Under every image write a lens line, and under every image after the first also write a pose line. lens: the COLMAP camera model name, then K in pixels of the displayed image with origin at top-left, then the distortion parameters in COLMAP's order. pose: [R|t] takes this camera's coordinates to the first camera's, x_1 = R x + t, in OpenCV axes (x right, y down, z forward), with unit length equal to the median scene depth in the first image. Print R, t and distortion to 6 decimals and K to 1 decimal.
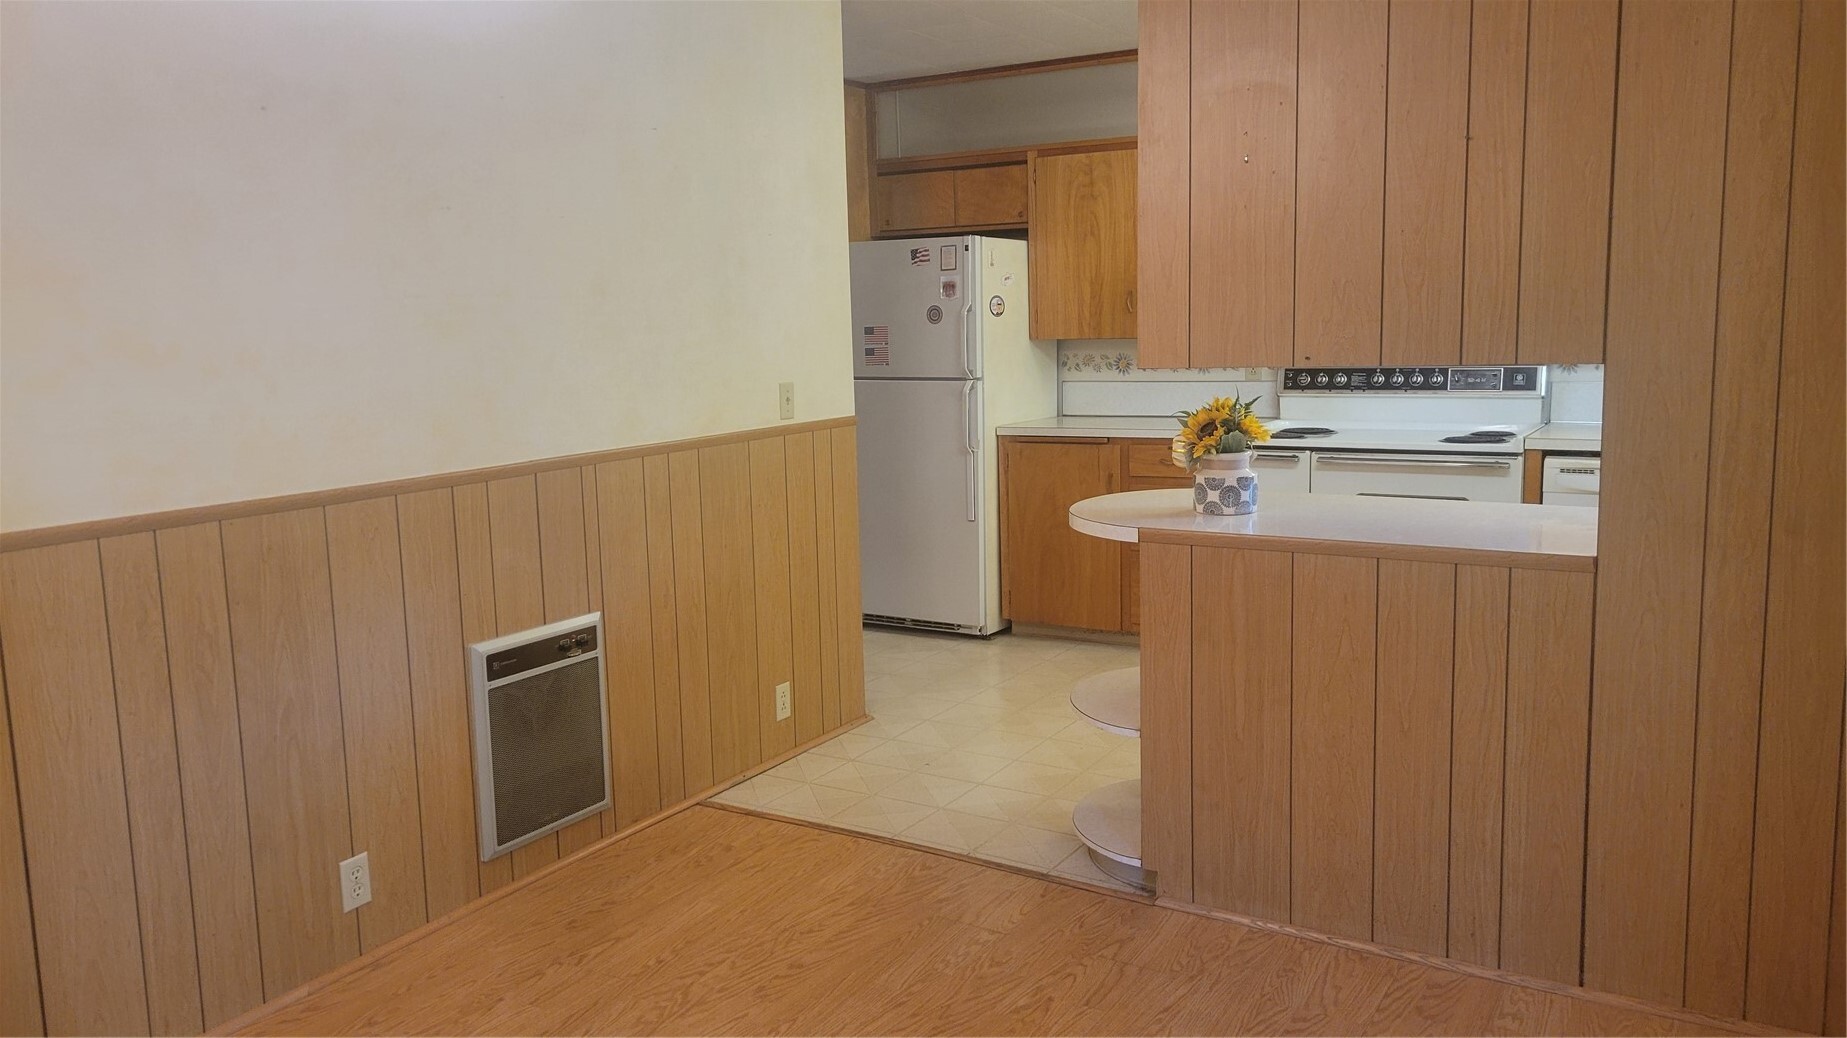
lens RADIAL K [[1406.5, 0, 919.3], [0, 1406.5, 537.4], [0, 0, 1]] dist [0.039598, -0.007203]
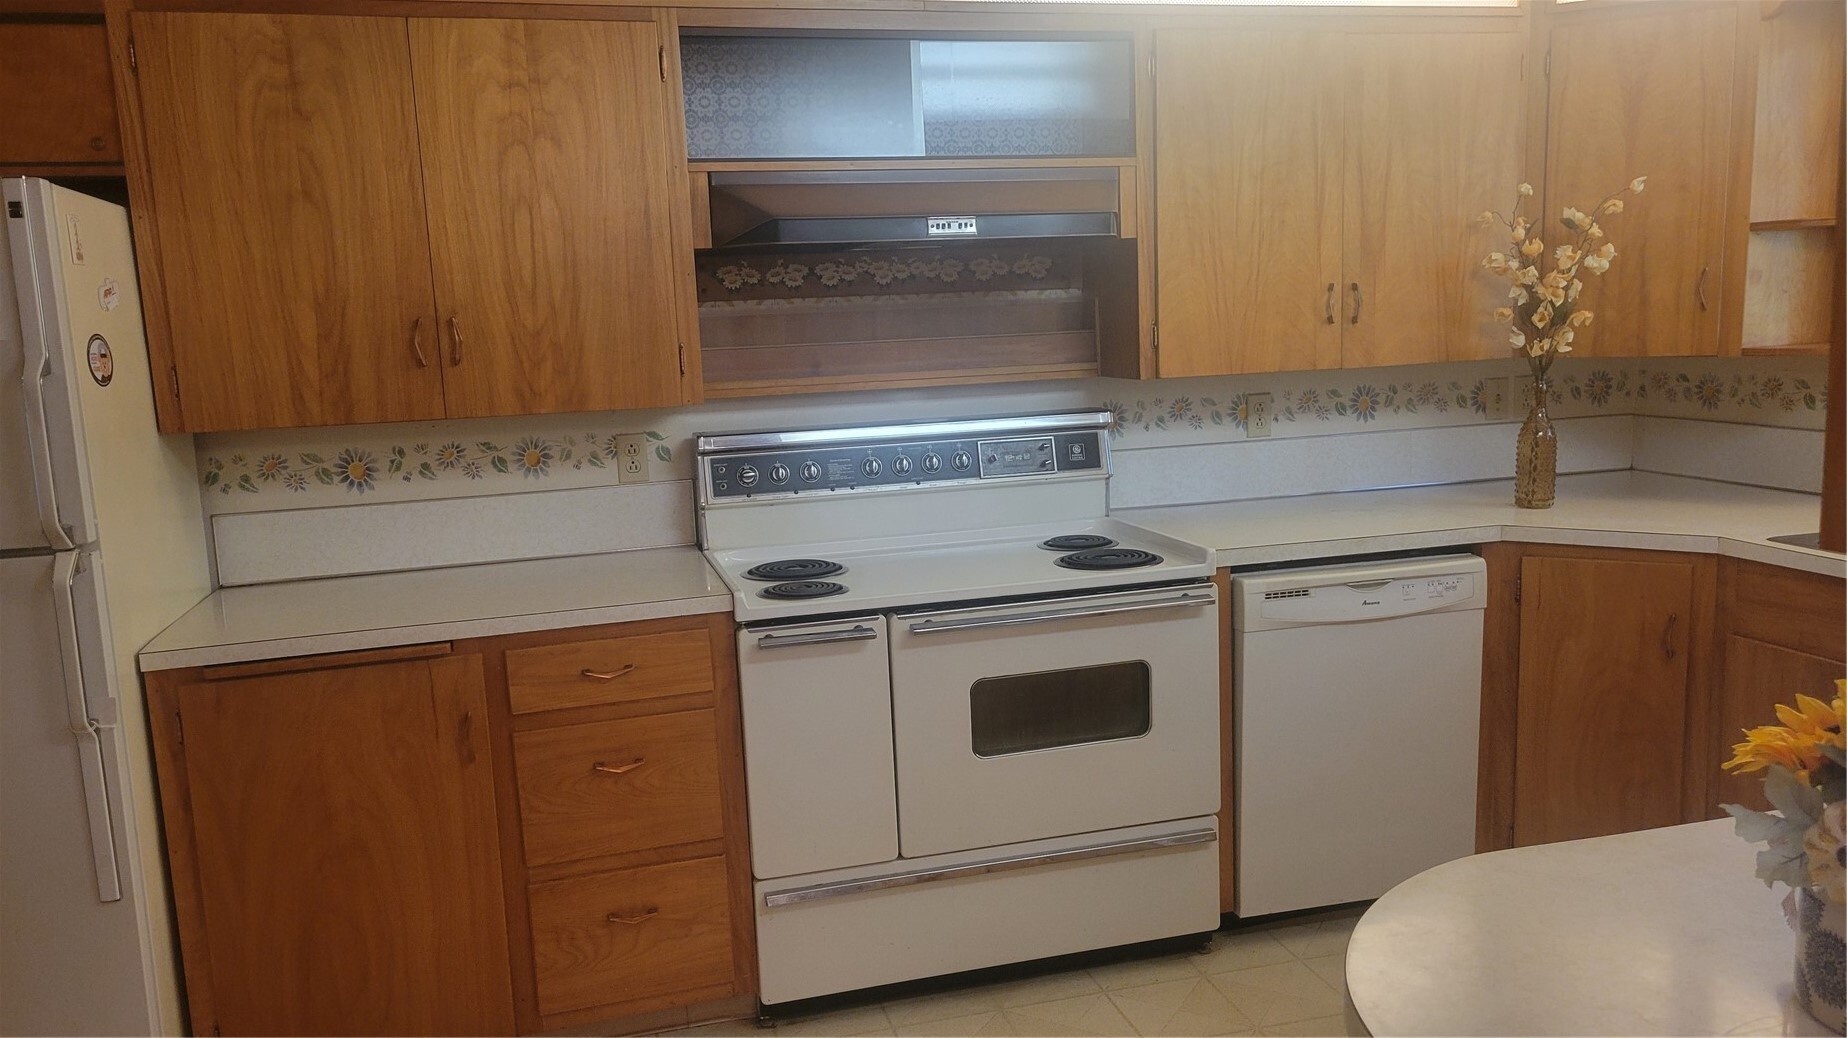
lens RADIAL K [[1406.5, 0, 919.3], [0, 1406.5, 537.4], [0, 0, 1]] dist [0.039598, -0.007203]
pose [[0.693744, -0.119660, 0.710212, -0.077680], [0.139051, 0.989802, 0.030939, -0.092833], [-0.706671, 0.077292, 0.703308, 0.544234]]
